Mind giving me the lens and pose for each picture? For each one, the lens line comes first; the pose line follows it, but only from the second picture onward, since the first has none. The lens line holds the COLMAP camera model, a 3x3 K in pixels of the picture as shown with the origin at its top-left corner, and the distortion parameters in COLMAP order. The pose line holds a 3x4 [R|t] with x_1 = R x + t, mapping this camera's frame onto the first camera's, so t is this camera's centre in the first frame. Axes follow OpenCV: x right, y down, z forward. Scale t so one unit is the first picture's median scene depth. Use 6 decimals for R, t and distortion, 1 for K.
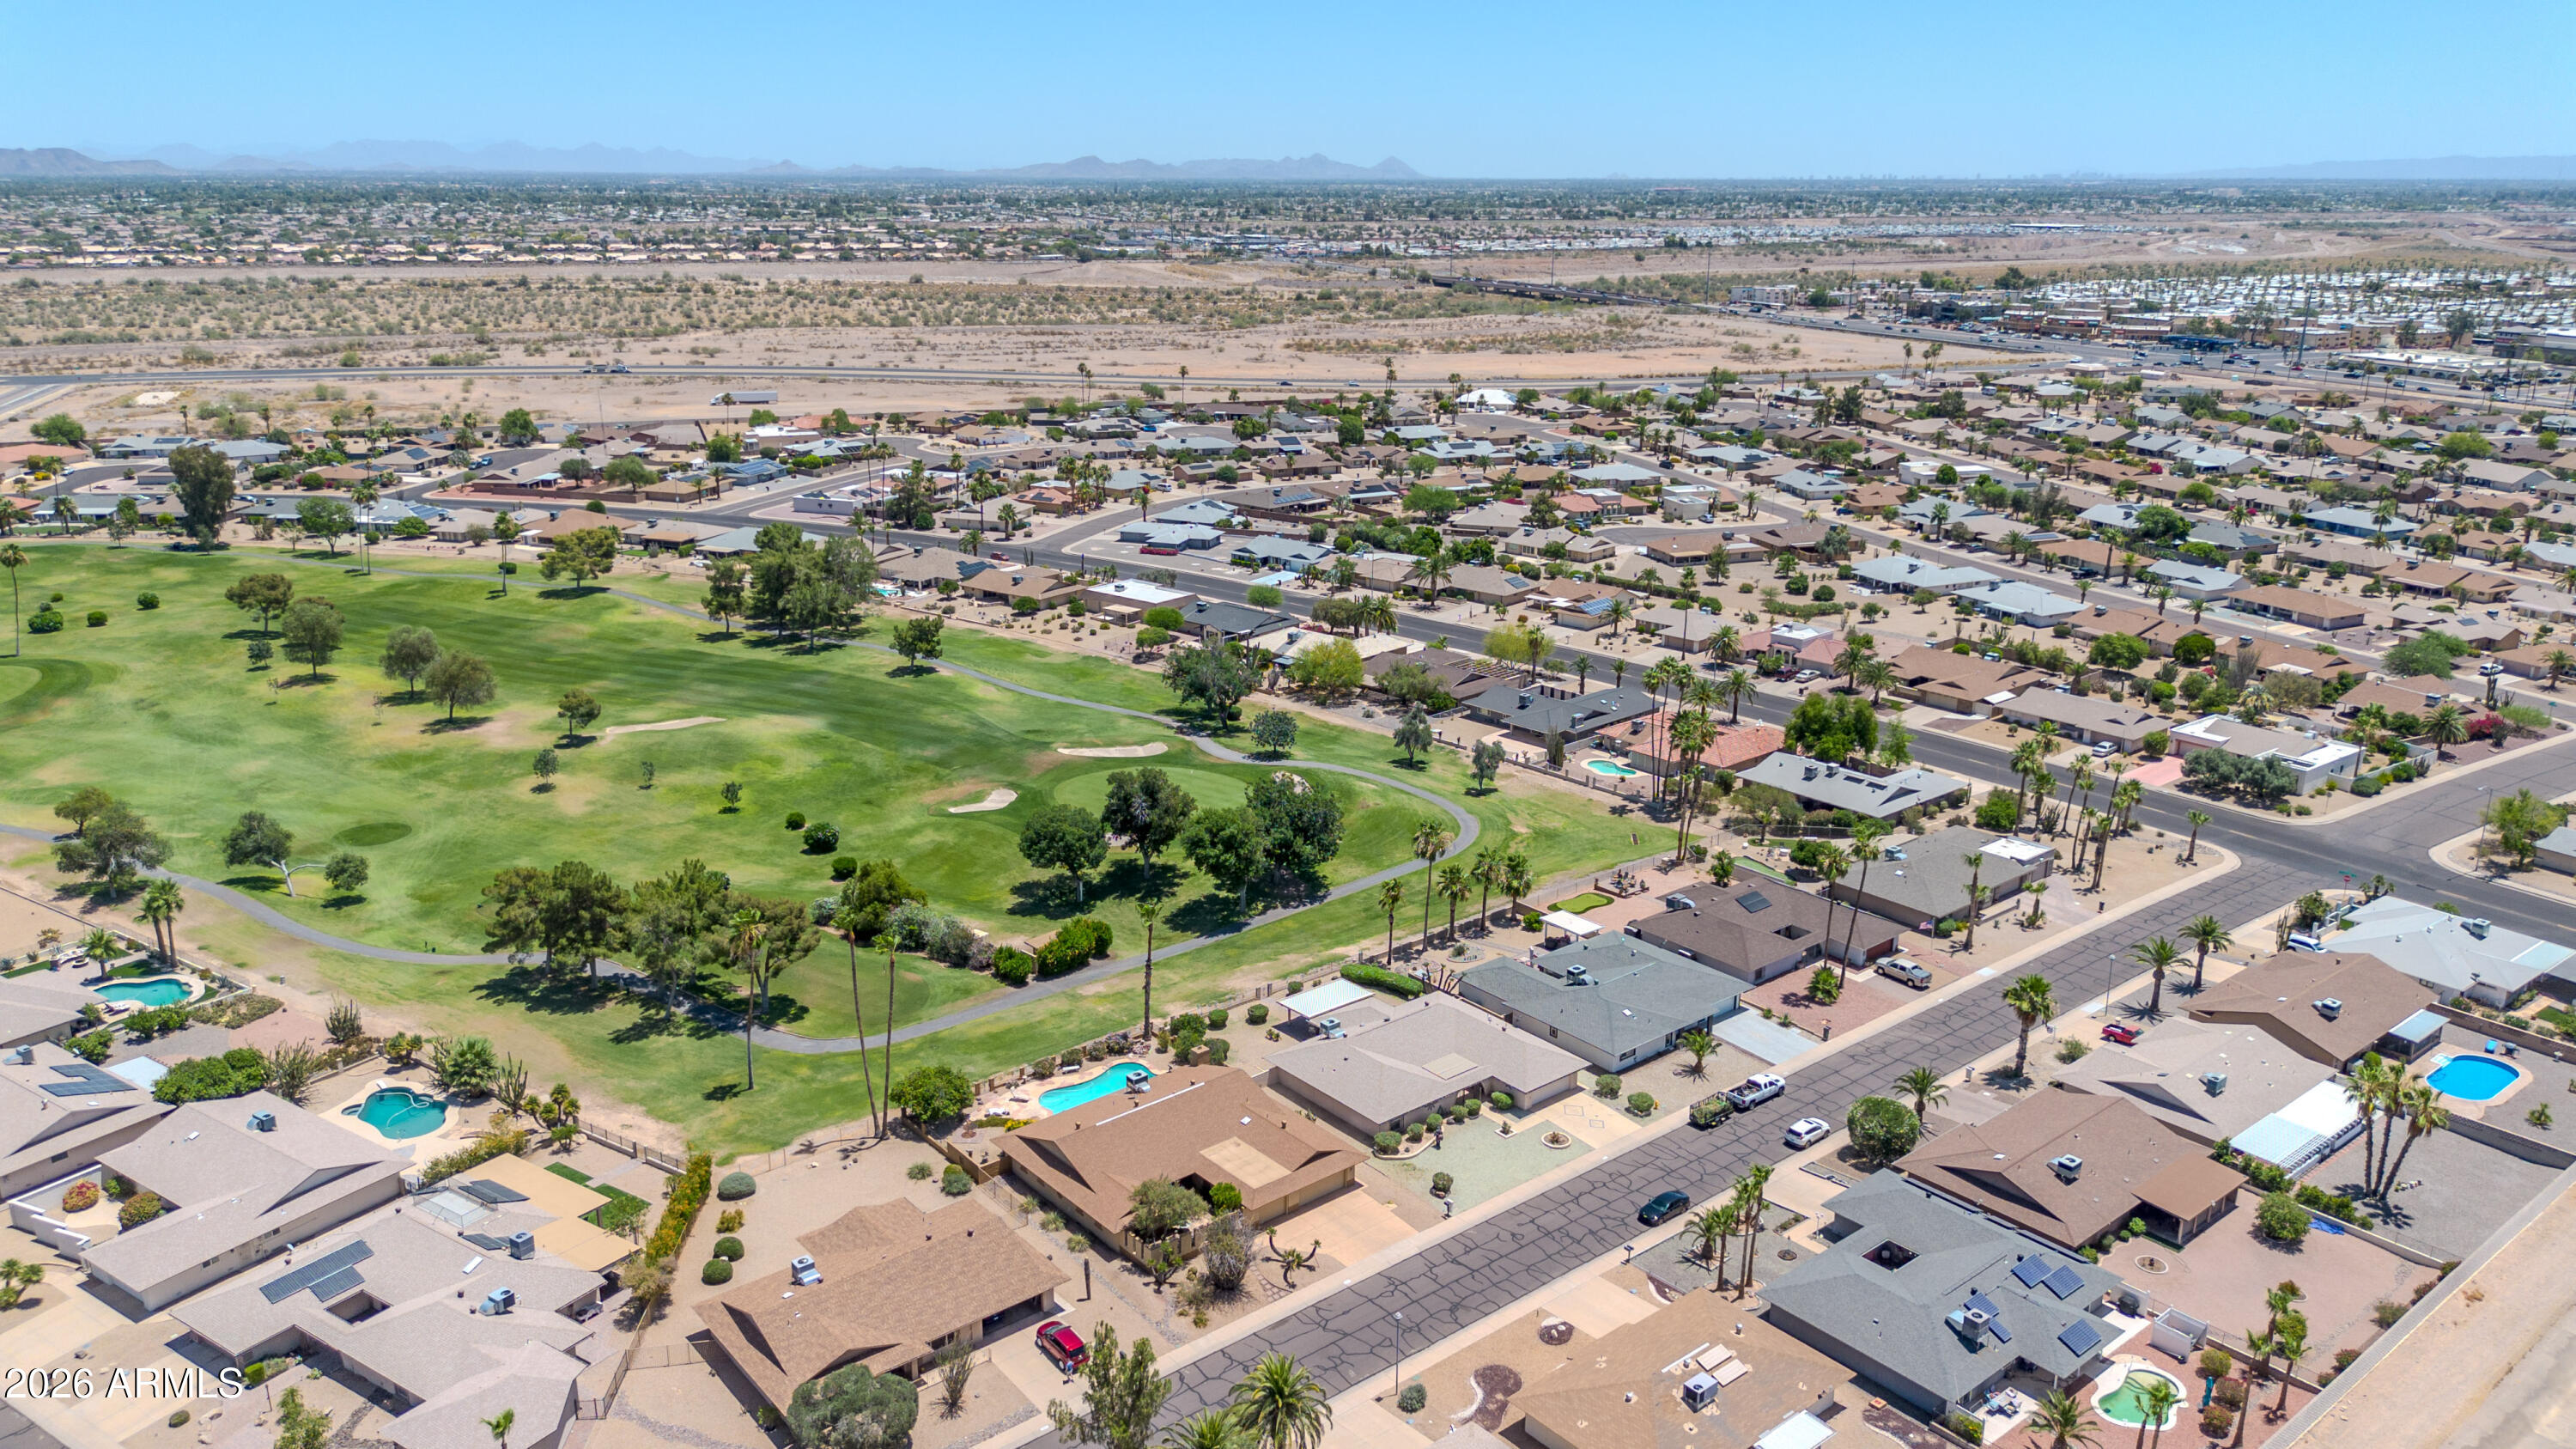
lens RADIAL K [[1828.3, 0, 1288.0], [0, 1828.3, 724.5], [0, 0, 1]] dist [0.136218, -0.387469]
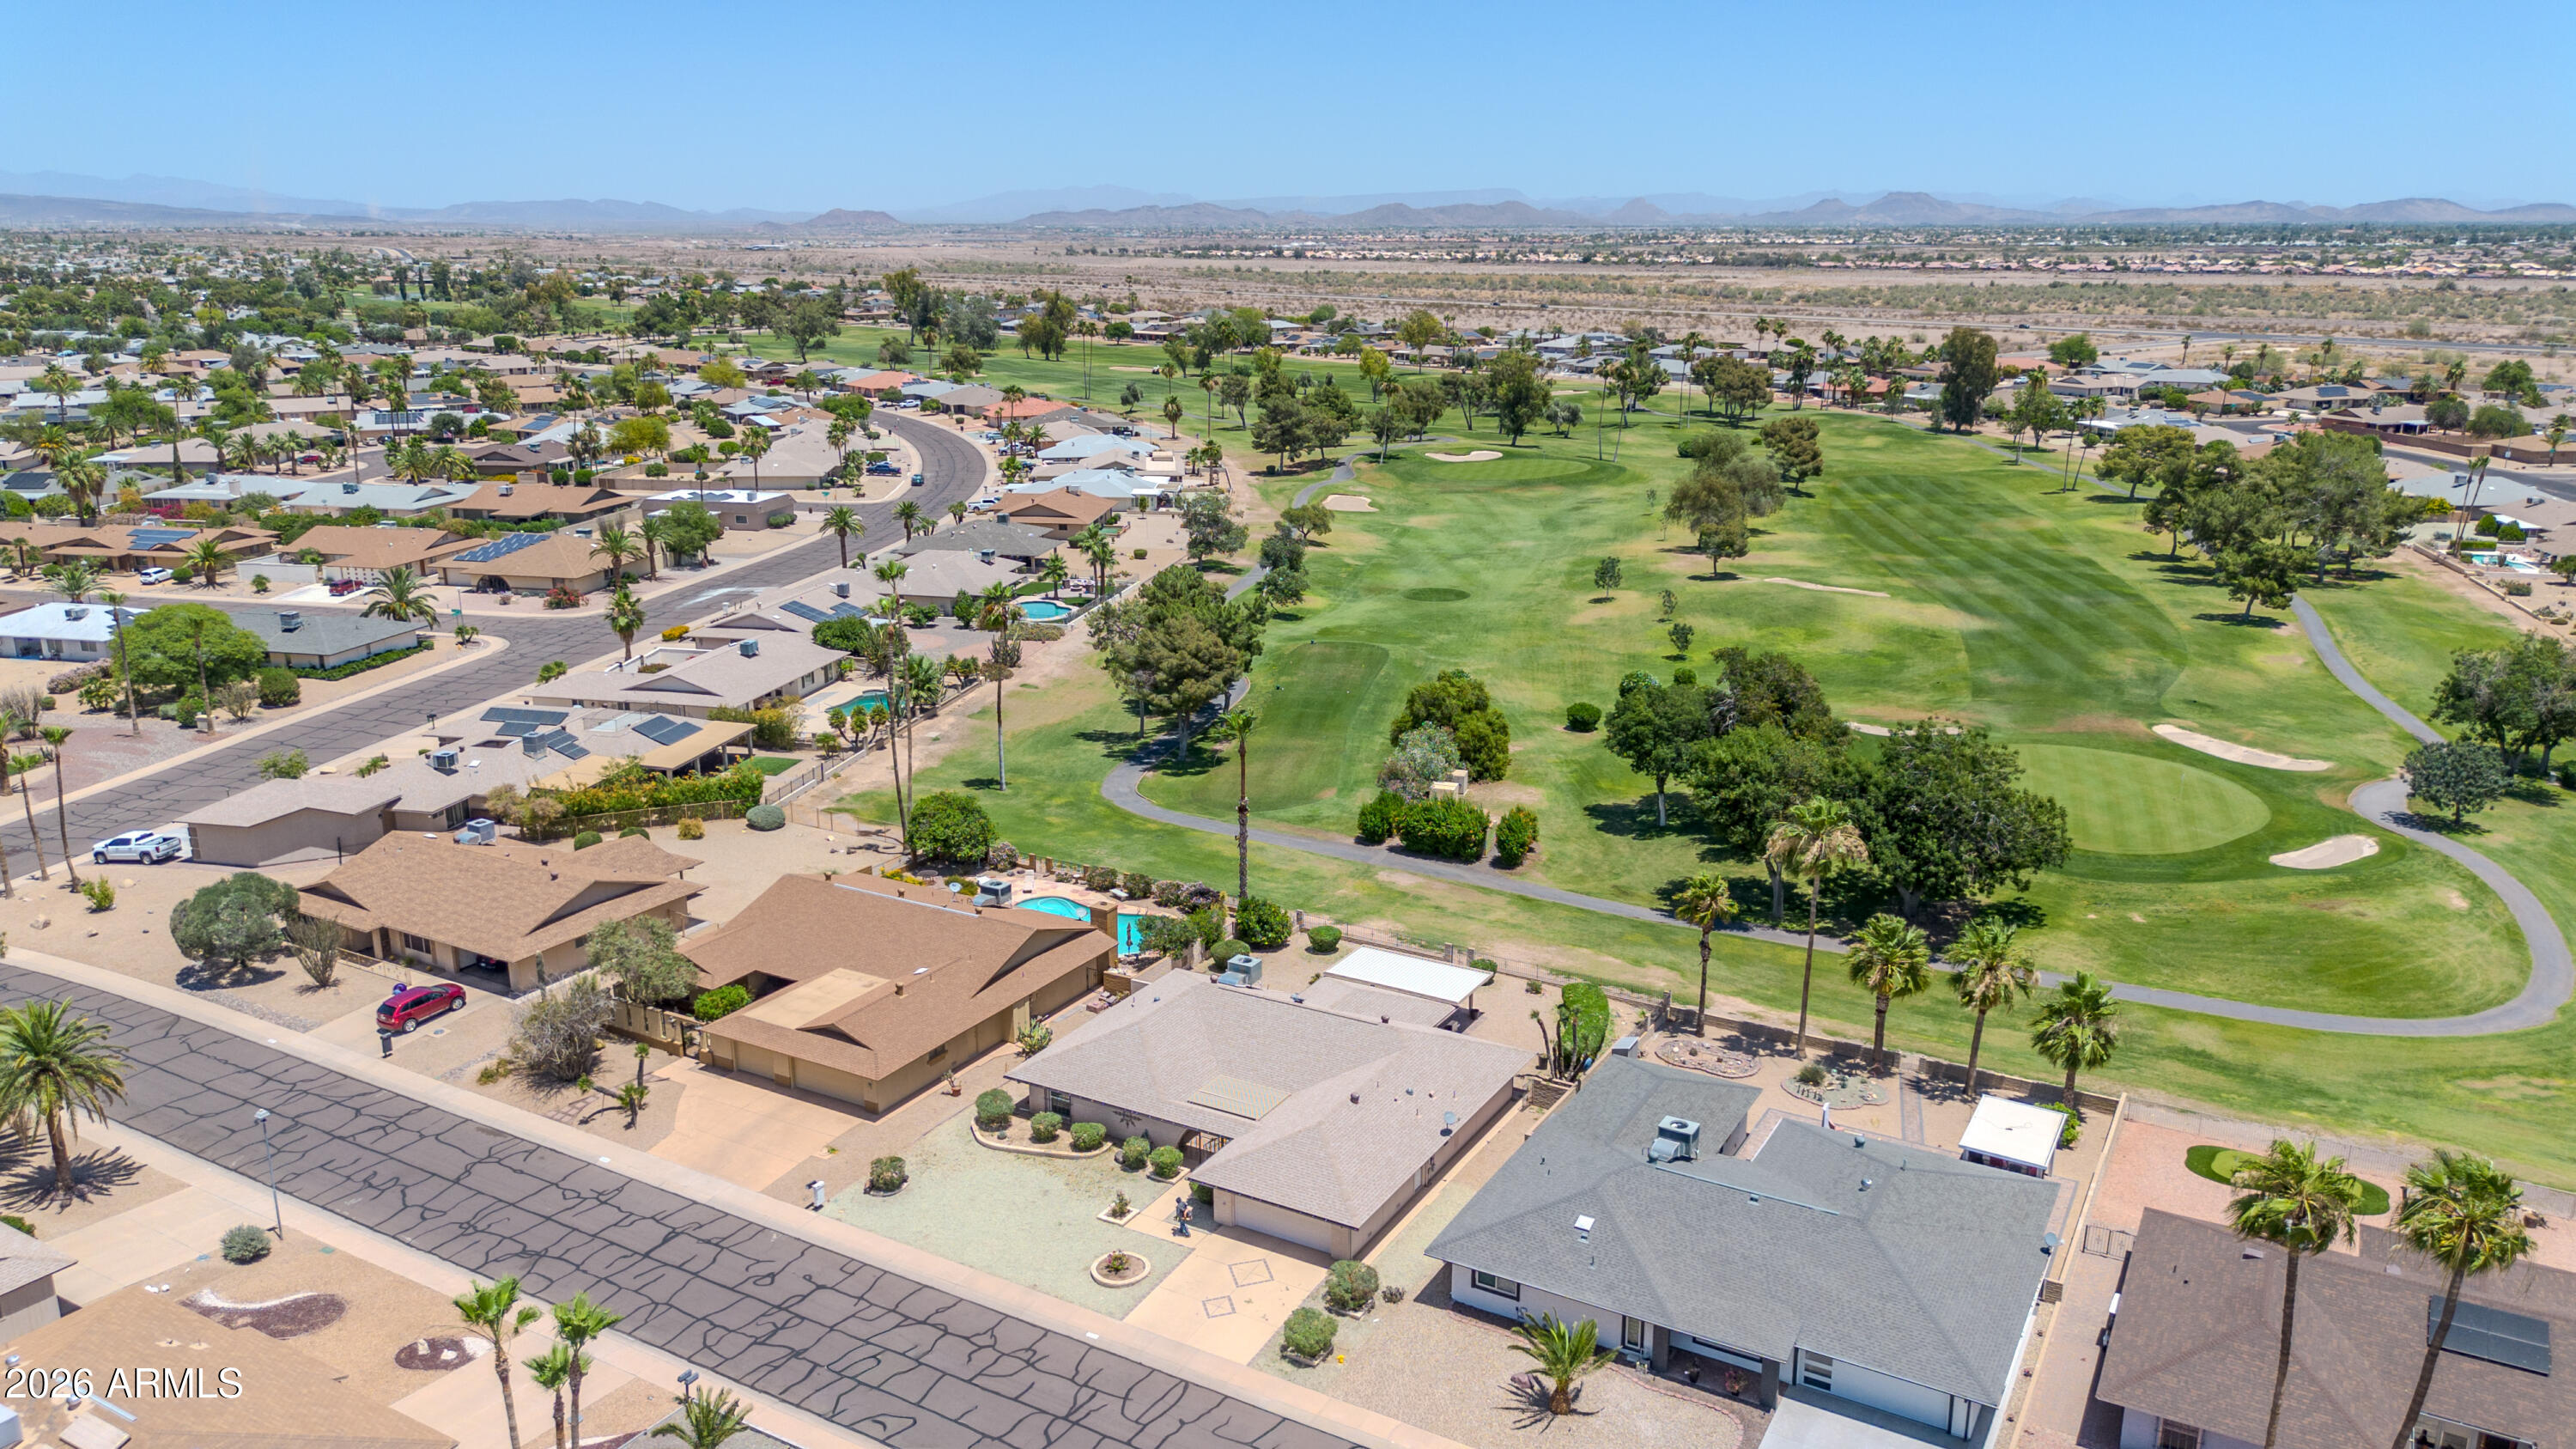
lens RADIAL K [[1832.3, 0, 1288.0], [0, 1832.3, 724.5], [0, 0, 1]] dist [0.066095, -0.071255]
pose [[0.345166, 0.241695, -0.906887, 0.430596], [-0.266433, 0.951753, 0.152246, -0.003934], [0.899930, 0.189074, 0.392908, 0.601722]]
